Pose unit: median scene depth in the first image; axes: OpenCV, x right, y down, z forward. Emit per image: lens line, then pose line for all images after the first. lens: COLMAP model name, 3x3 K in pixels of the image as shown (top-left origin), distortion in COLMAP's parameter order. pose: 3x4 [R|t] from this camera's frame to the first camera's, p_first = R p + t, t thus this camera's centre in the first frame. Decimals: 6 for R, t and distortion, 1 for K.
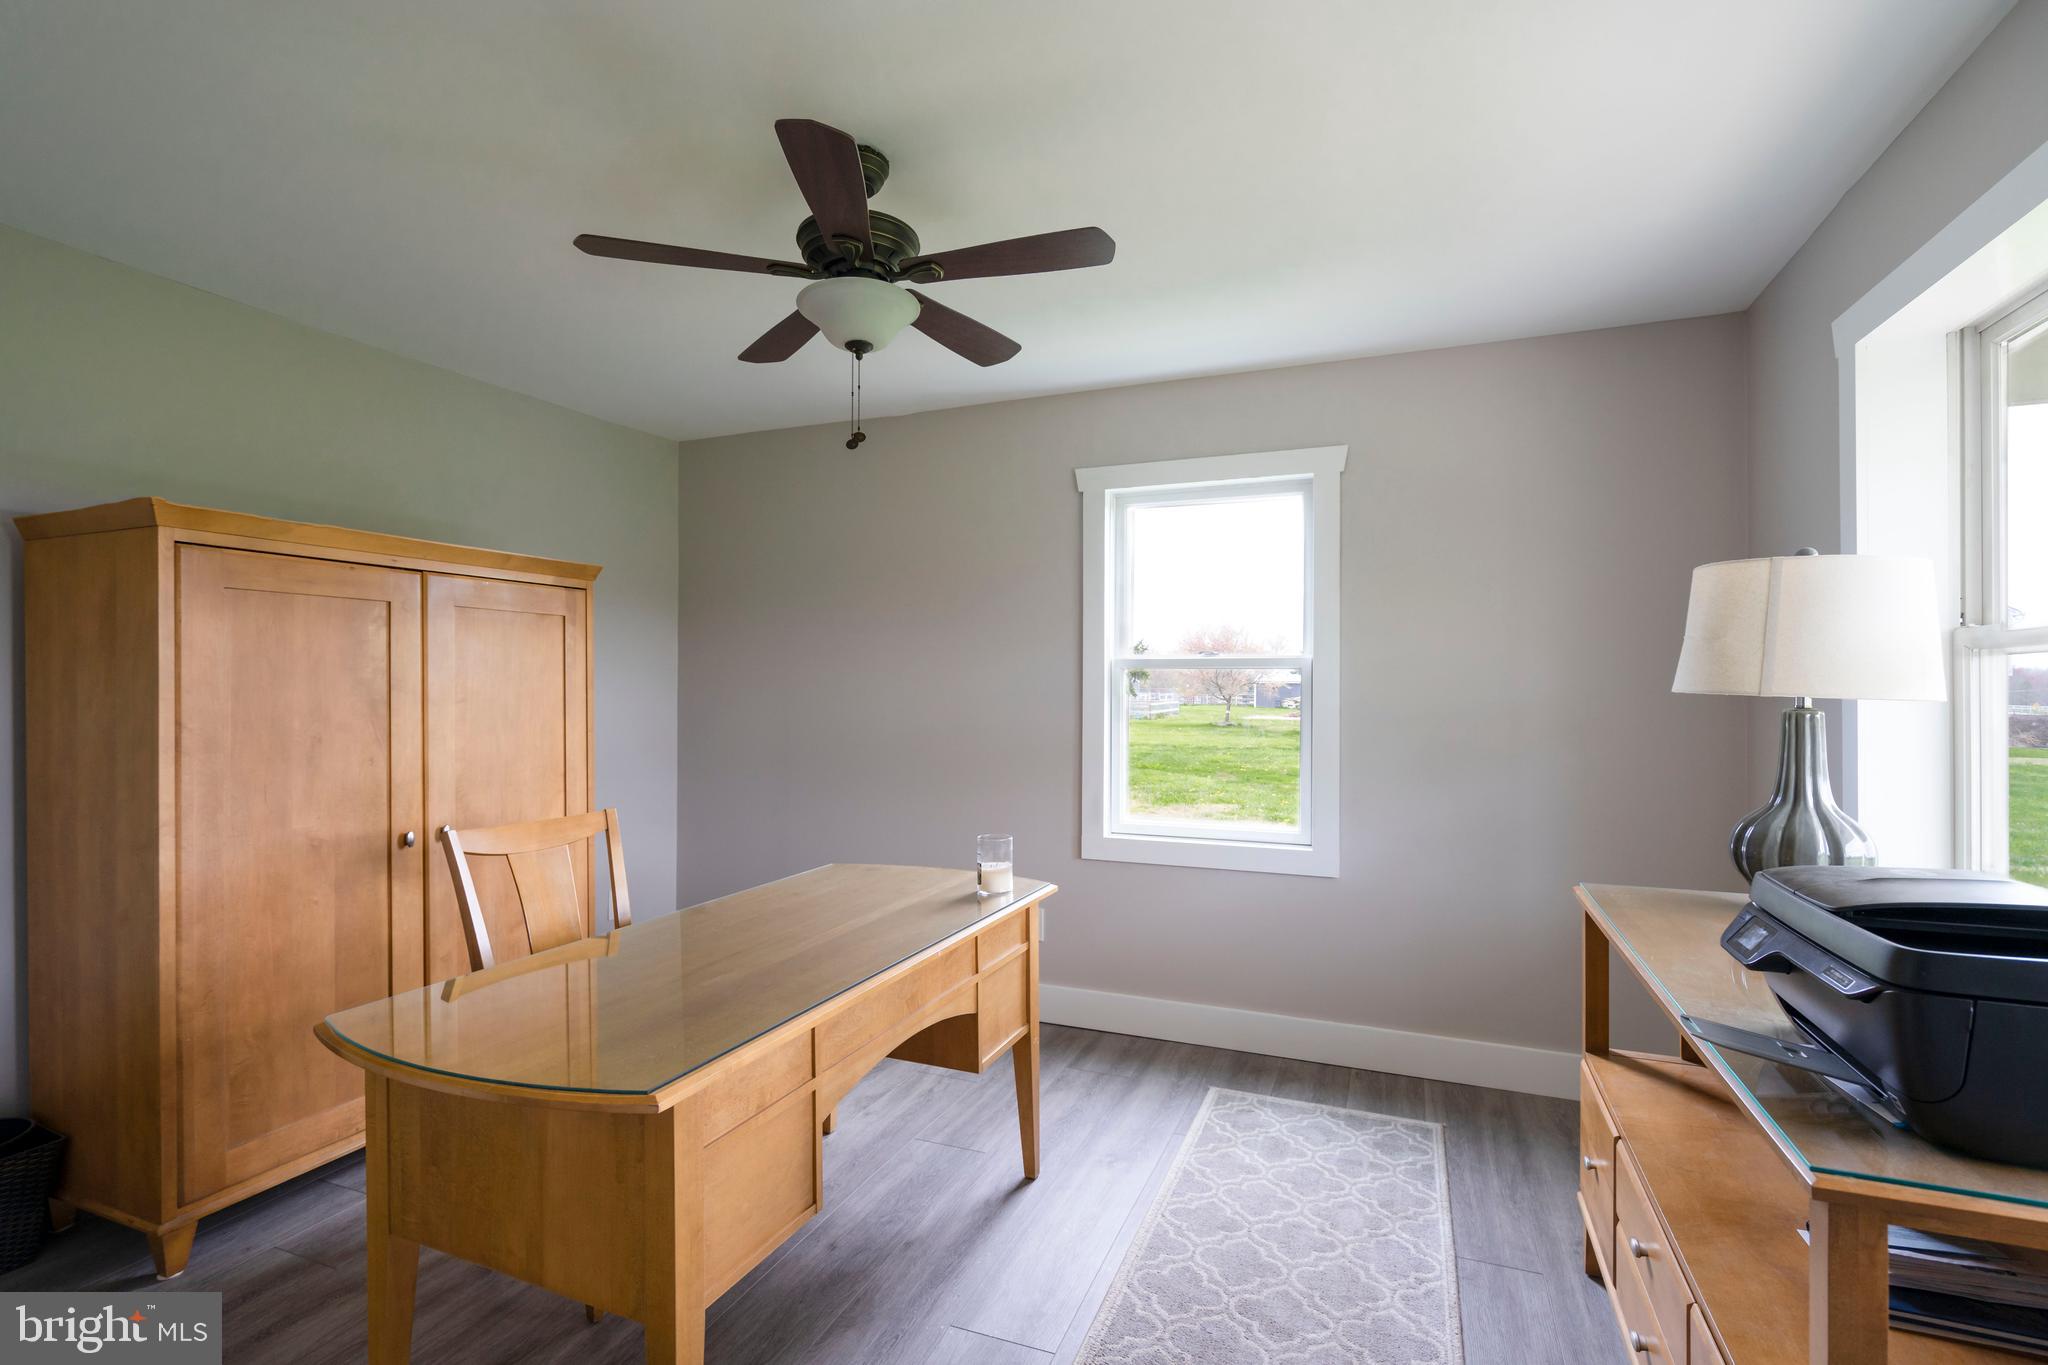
lens RADIAL K [[962.6, 0, 1026.6], [0, 962.6, 680.0], [0, 0, 1]] dist [-0.002090, 0.006068]
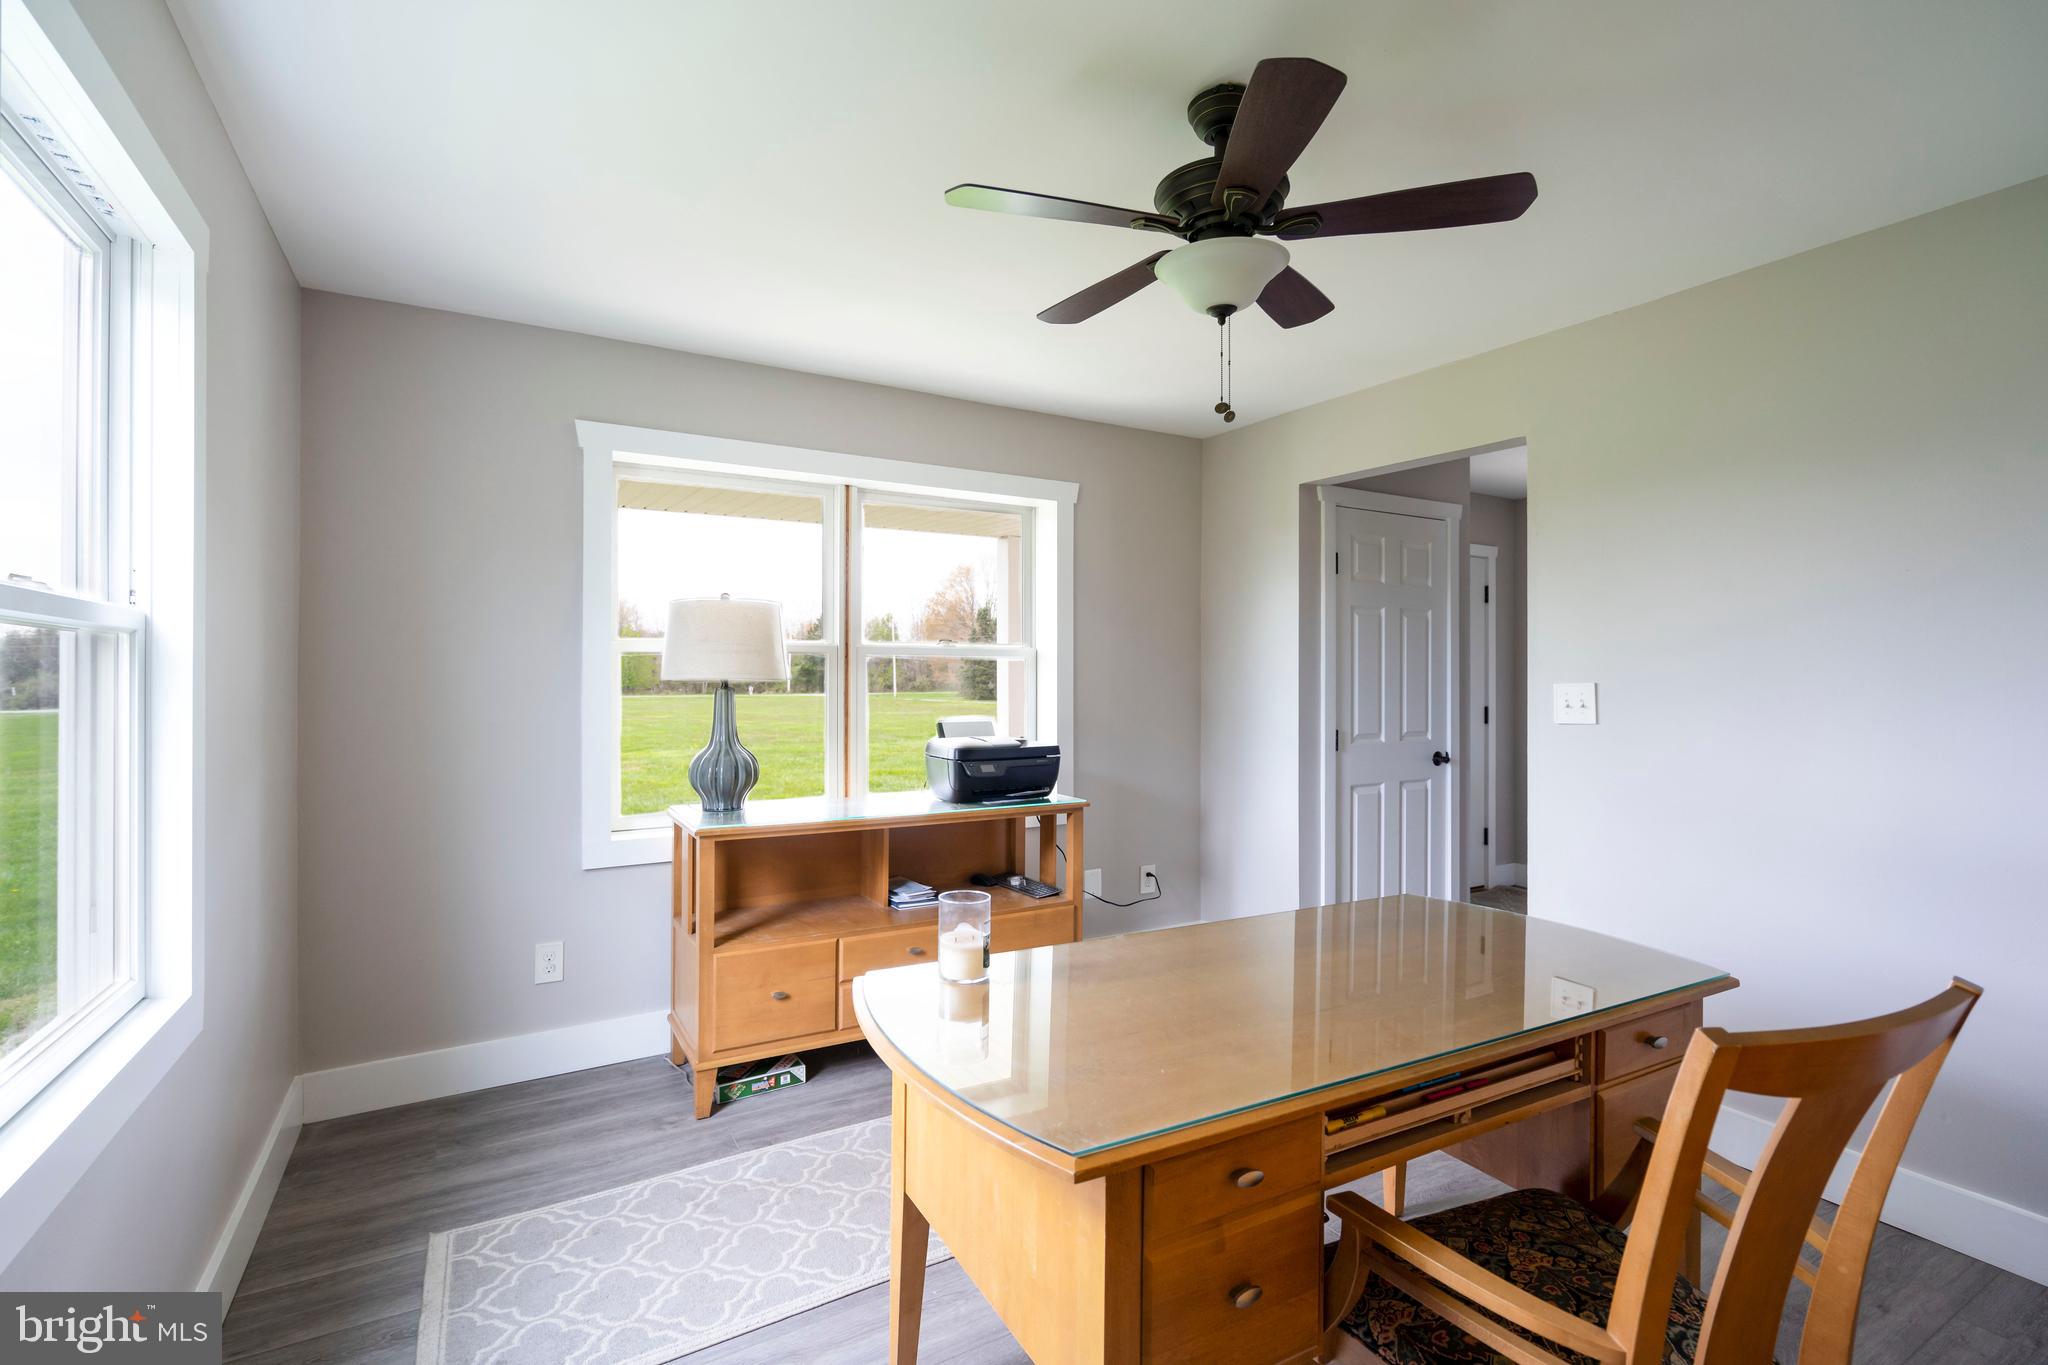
lens RADIAL K [[962.6, 0, 1022.7], [0, 962.6, 675.1], [0, 0, 1]] dist [-0.002090, 0.006068]
pose [[-0.786420, -0.002006, 0.617688, -0.421398], [0.000453, 0.999993, 0.003825, 0.007180], [-0.617691, 0.003288, -0.786414, 1.314714]]
